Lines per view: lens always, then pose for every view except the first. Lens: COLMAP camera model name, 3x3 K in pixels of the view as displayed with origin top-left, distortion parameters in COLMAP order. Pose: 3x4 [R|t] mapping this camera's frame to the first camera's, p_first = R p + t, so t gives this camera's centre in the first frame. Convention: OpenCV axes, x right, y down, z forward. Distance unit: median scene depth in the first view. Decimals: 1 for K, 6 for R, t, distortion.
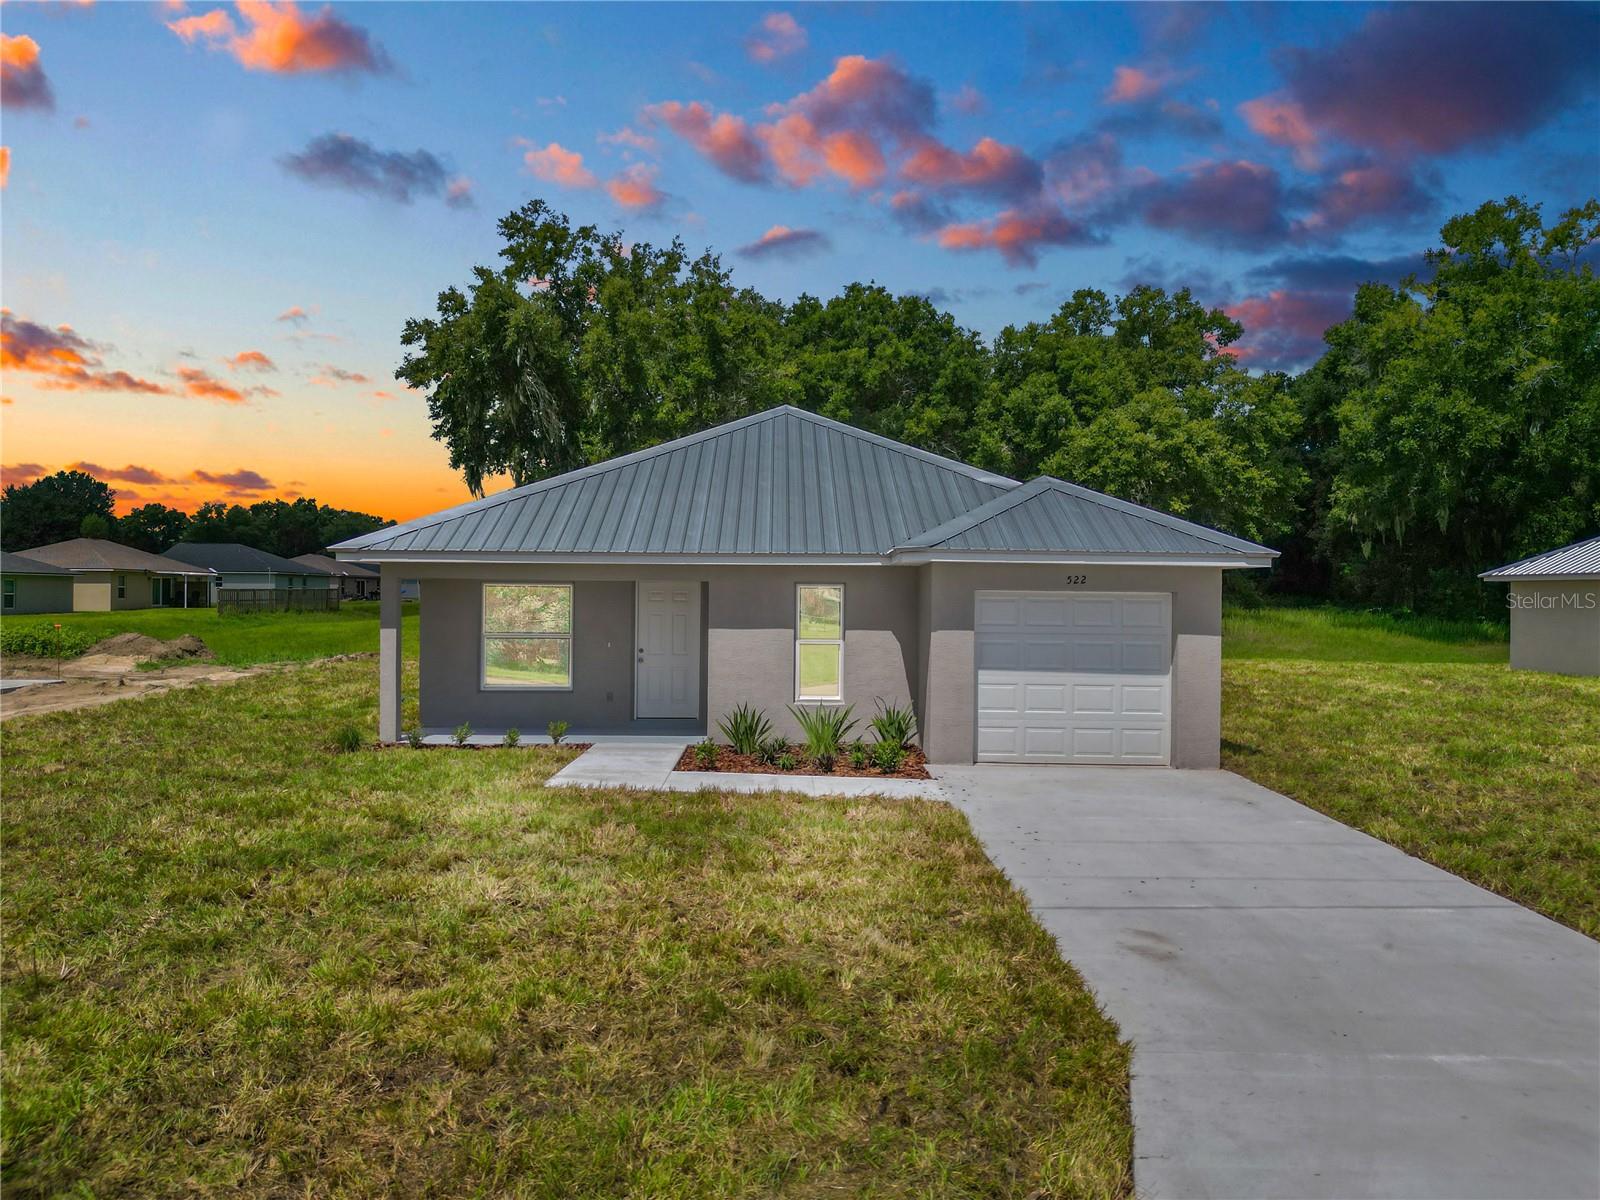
lens RADIAL K [[1122.2, 0, 800.0], [0, 1122.2, 600.0], [0, 0, 1]] dist [0.076212, -0.084110]
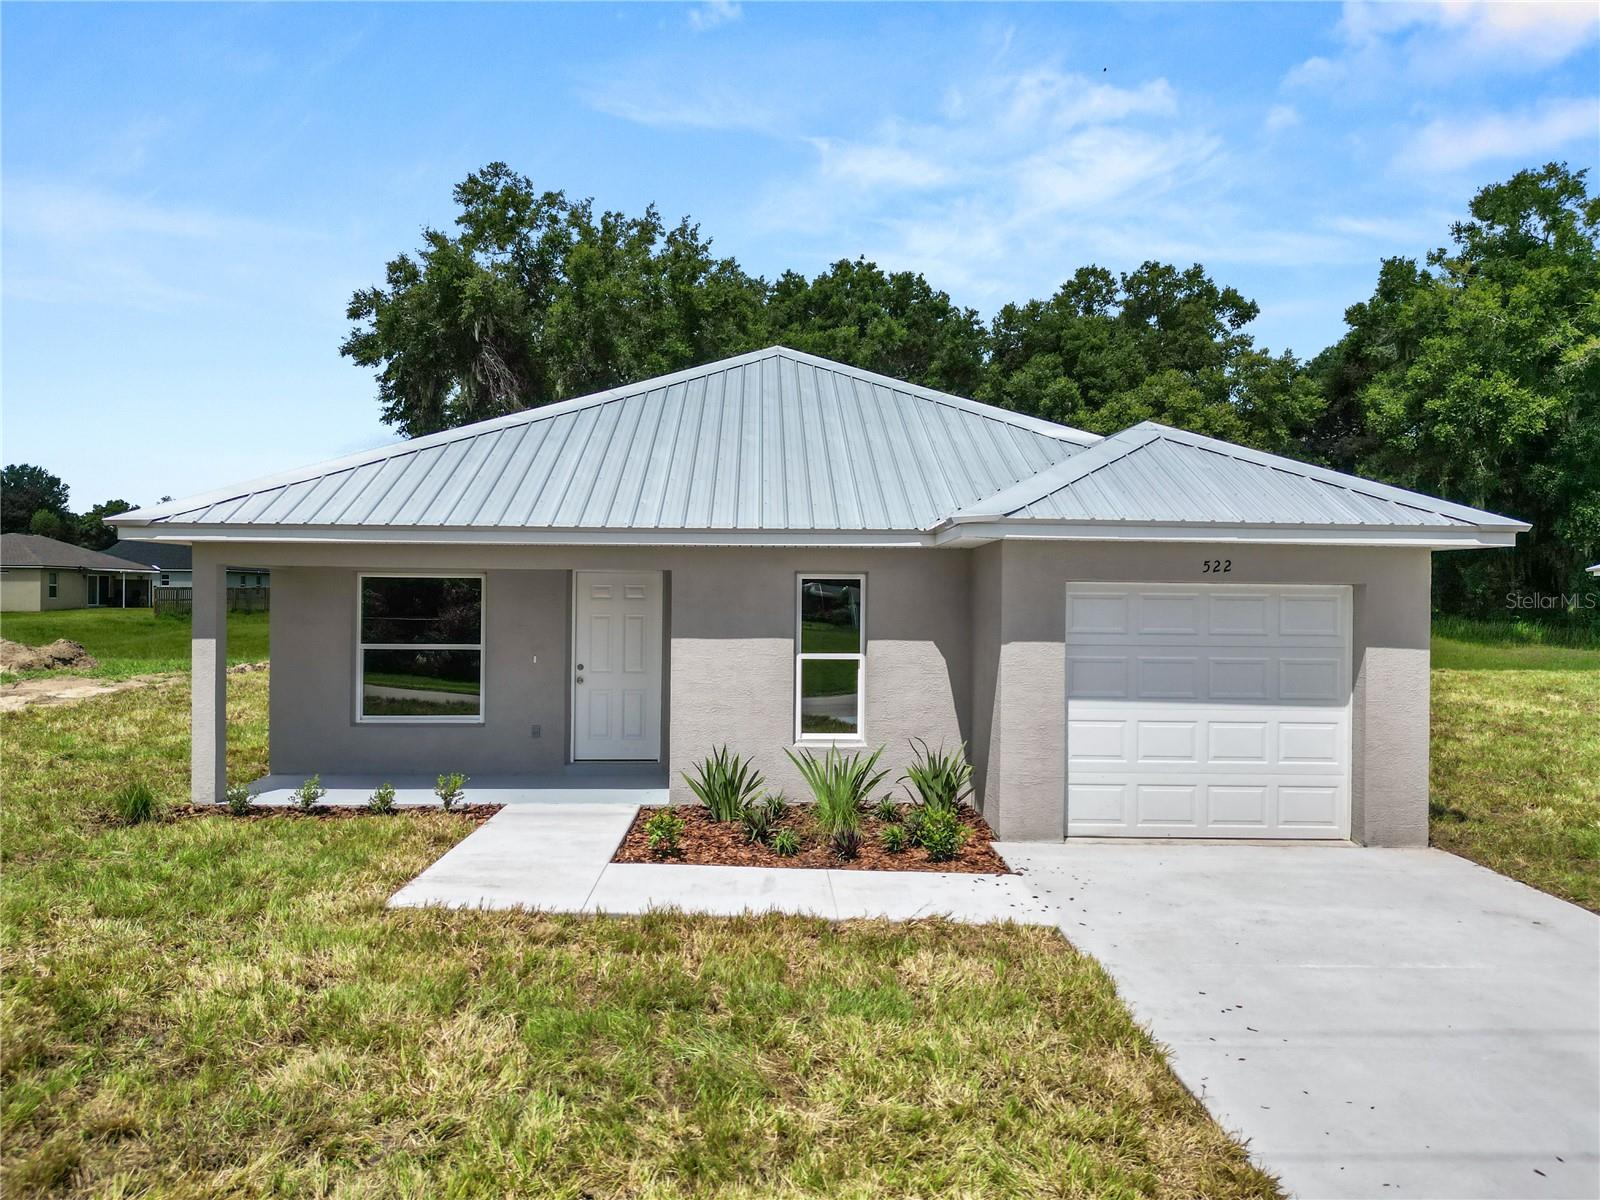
lens RADIAL K [[1122.2, 0, 800.0], [0, 1122.2, 600.0], [0, 0, 1]] dist [0.076212, -0.084110]
pose [[0.999853, -0.000364, 0.017158, -0.003621], [0.000354, 1.000000, 0.000594, 0.000390], [-0.017158, -0.000588, 0.999853, 0.080539]]
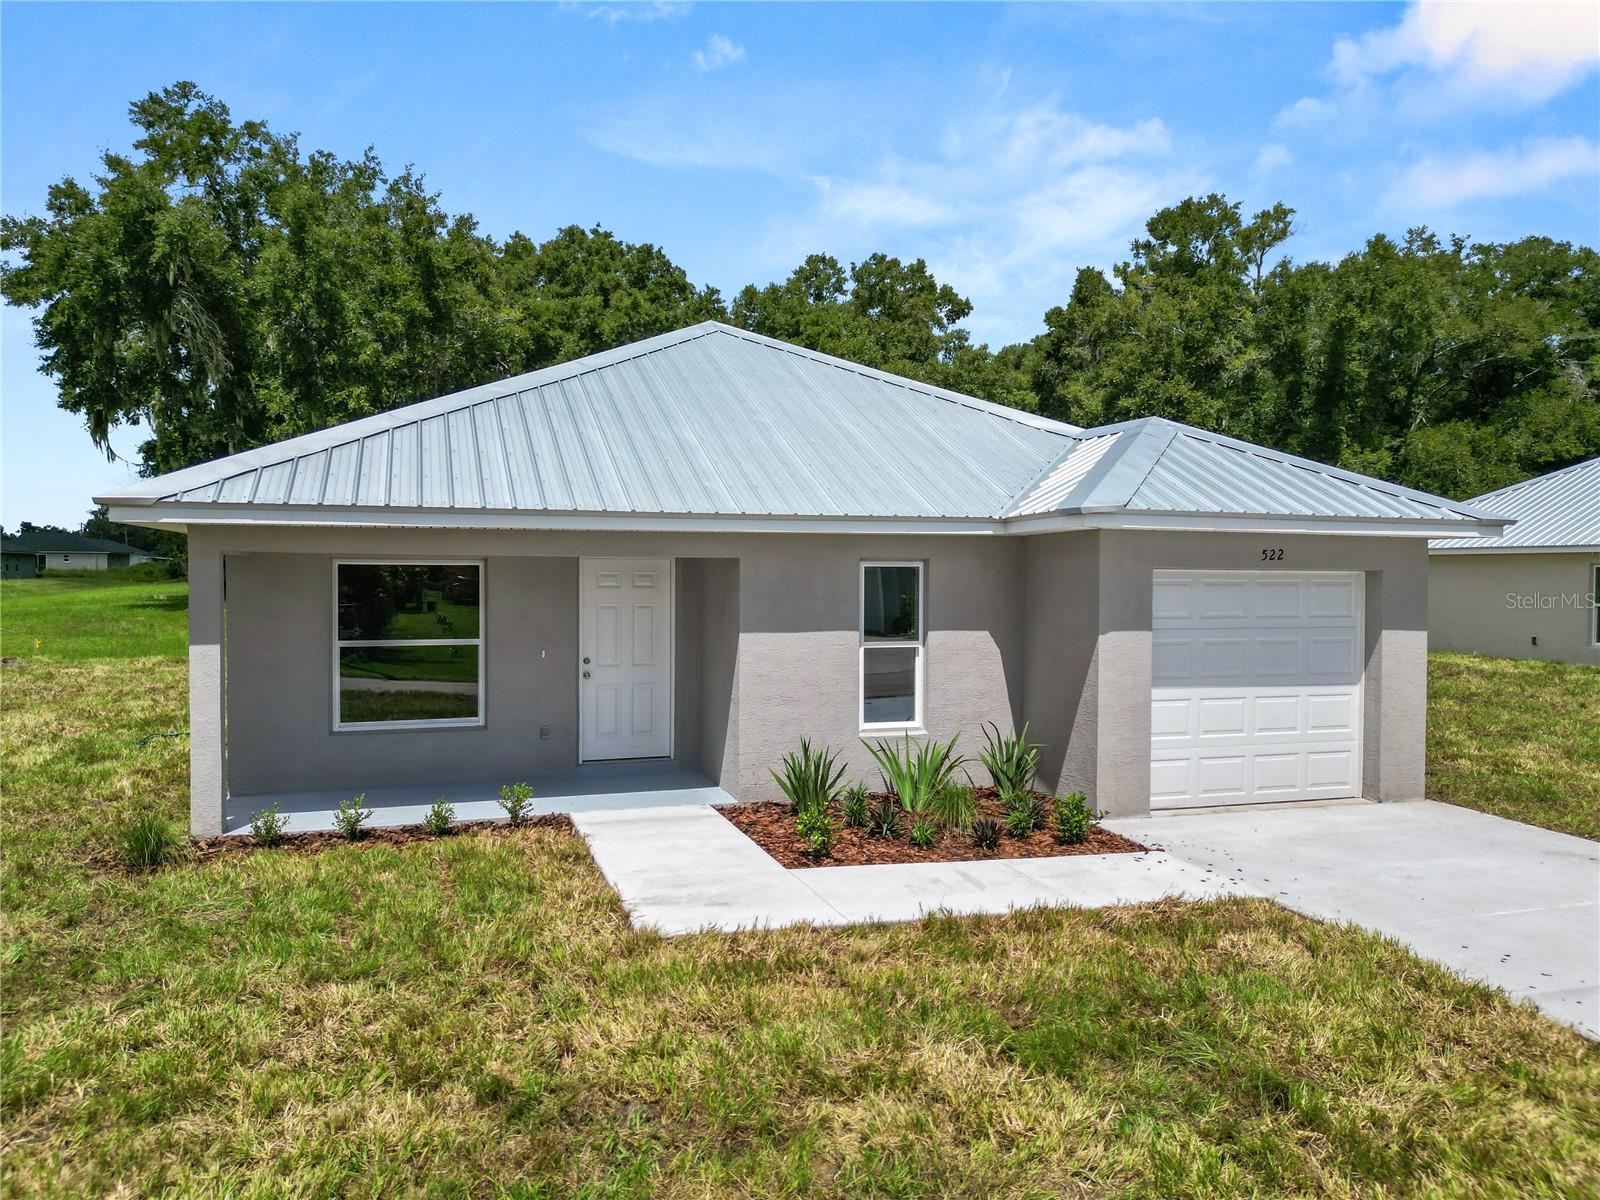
lens RADIAL K [[1126.3, 0, 800.0], [0, 1126.3, 600.0], [0, 0, 1]] dist [0.053642, -0.053443]
pose [[0.954302, -0.012035, 0.298602, -0.065499], [0.005633, 0.999736, 0.022292, -0.001670], [-0.298791, -0.019591, 0.954117, 0.094905]]
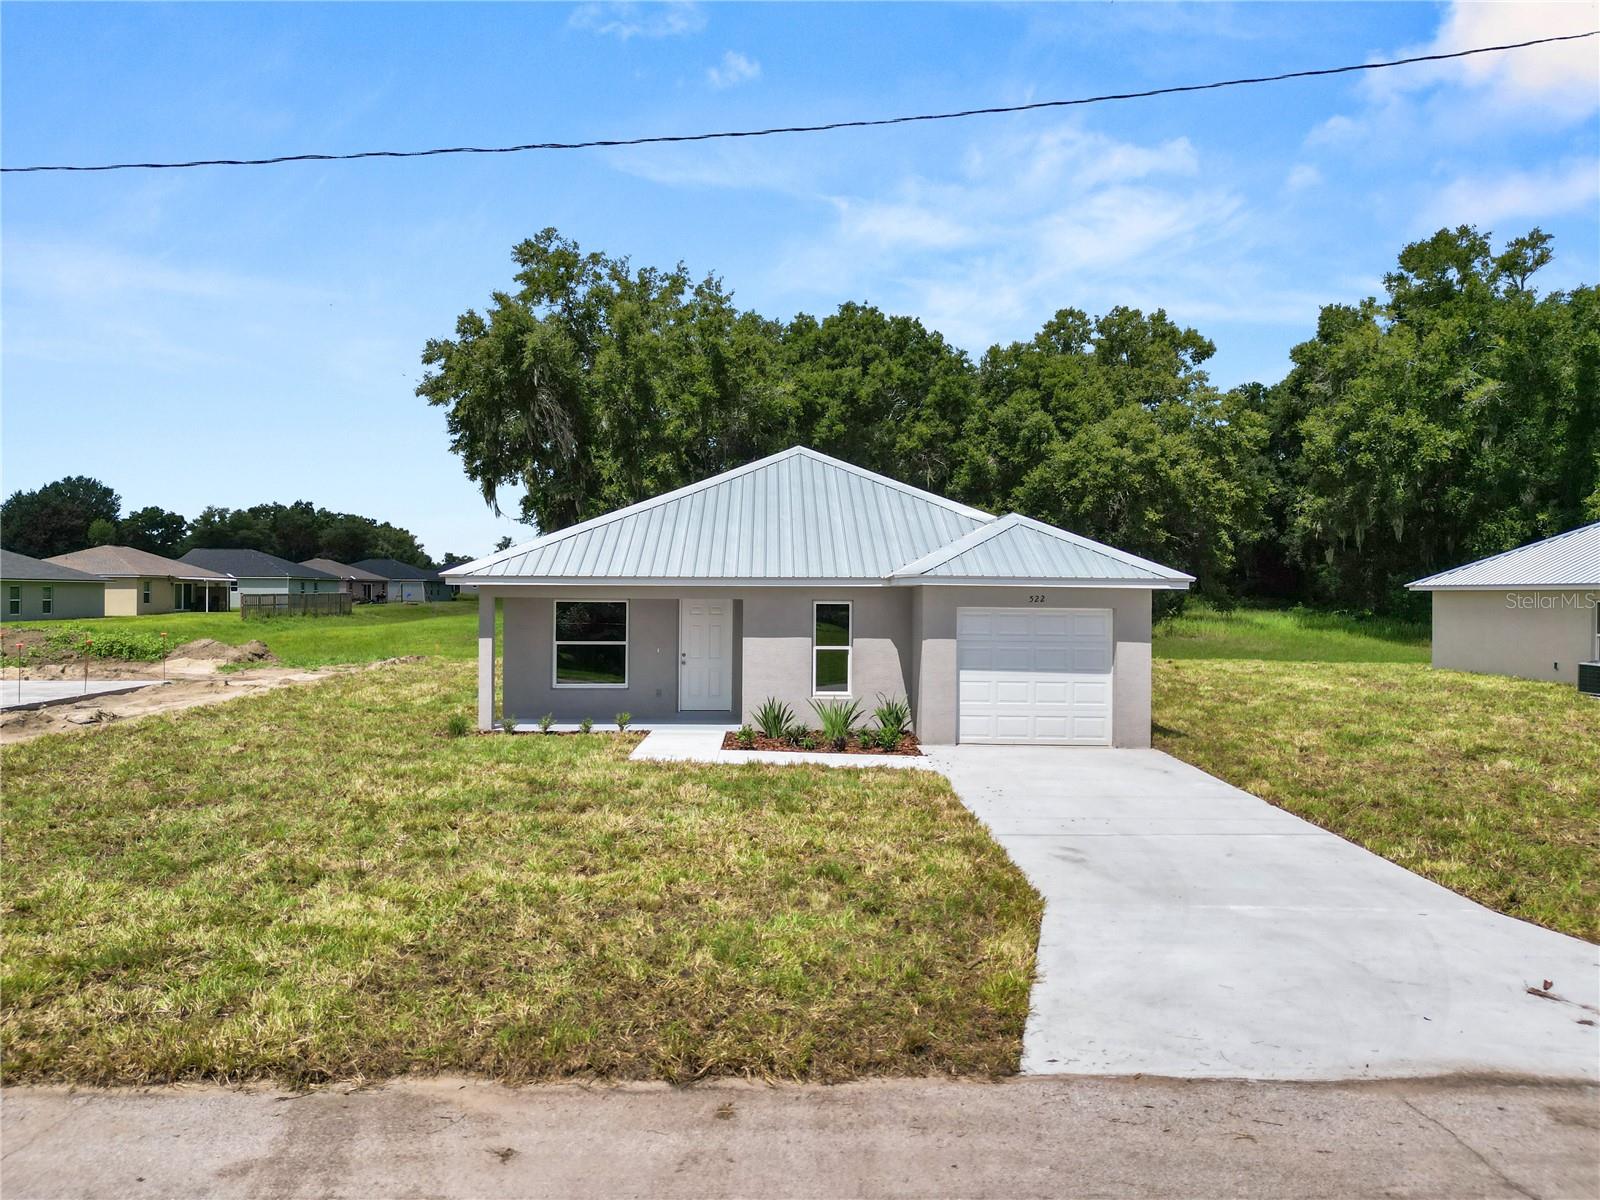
lens RADIAL K [[1122.2, 0, 800.0], [0, 1122.2, 600.0], [0, 0, 1]] dist [0.076212, -0.084110]
pose [[0.999963, -0.002025, 0.008377, -0.007658], [0.002026, 0.999998, -0.000113, -0.004172], [-0.008377, 0.000130, 0.999965, -0.063739]]
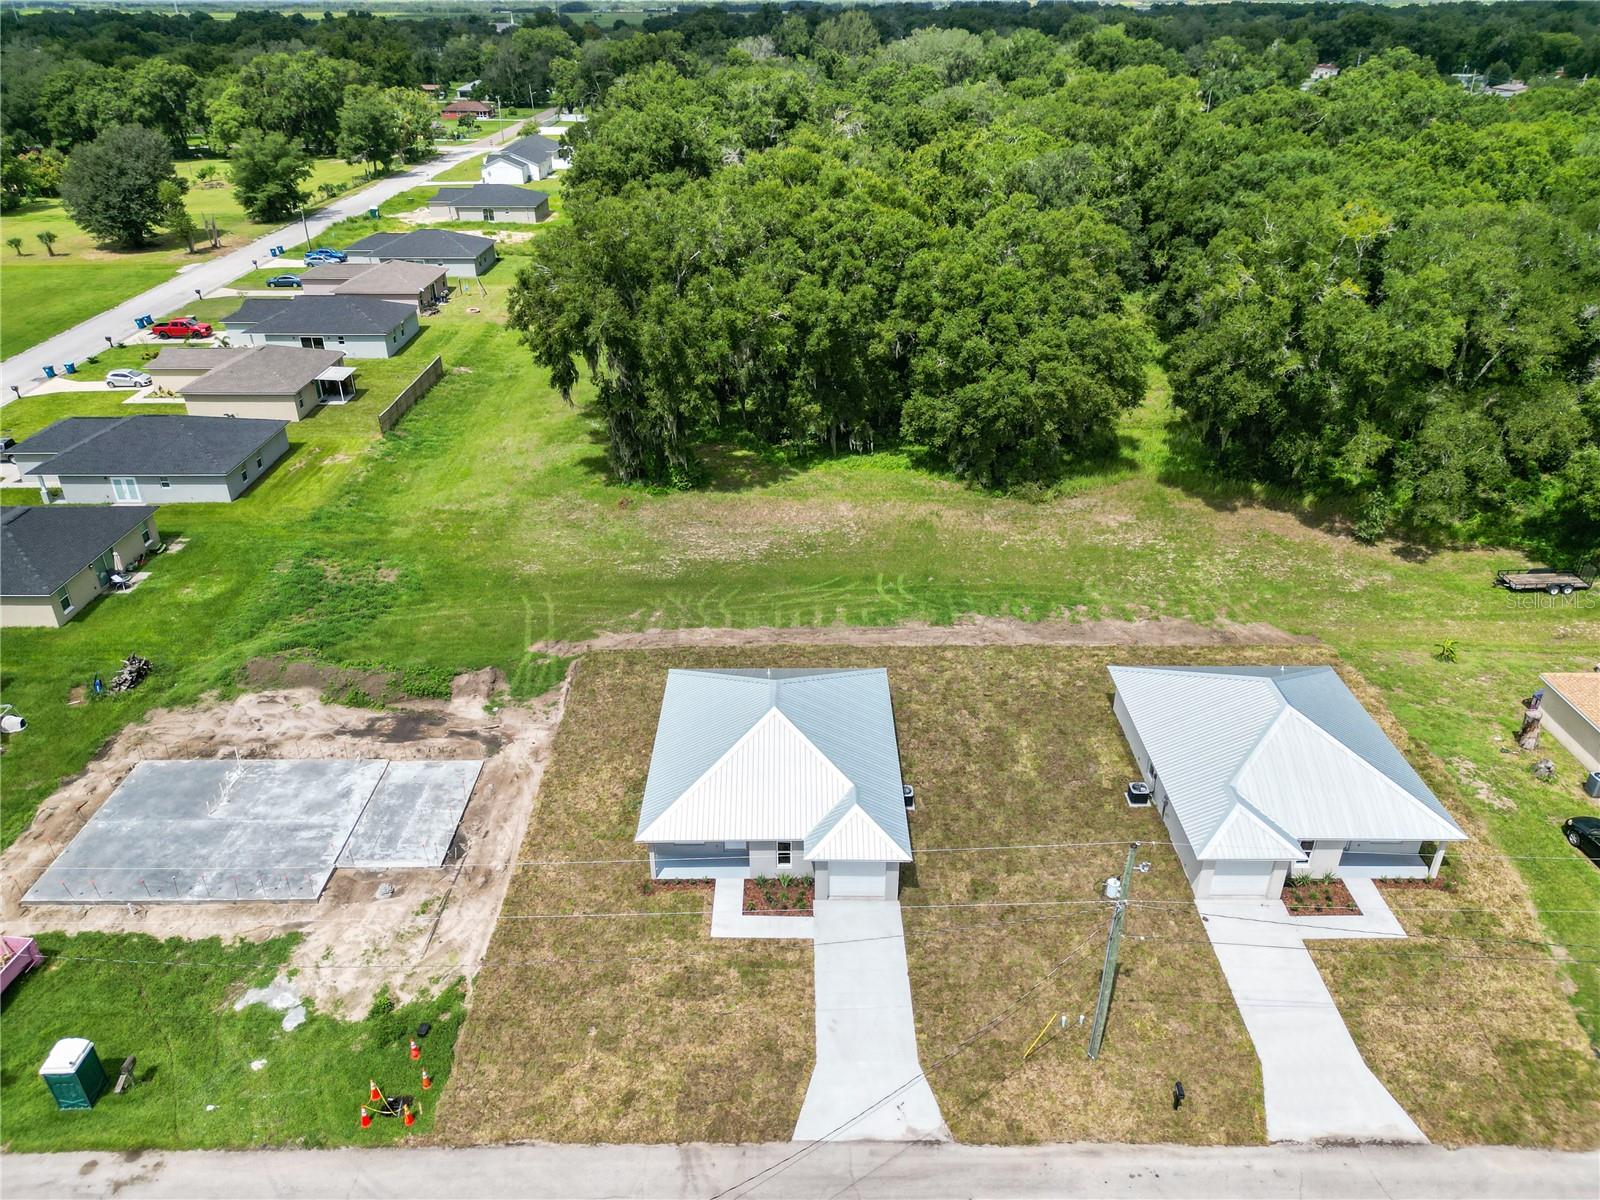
lens RADIAL K [[1121.8, 0, 800.0], [0, 1121.8, 600.0], [0, 0, 1]] dist [0.090738, -0.136985]
pose [[0.999864, -0.002958, -0.016248, 0.031669], [0.010175, 0.885262, 0.464981, -0.565183], [0.013008, -0.465082, 0.885172, -0.408481]]
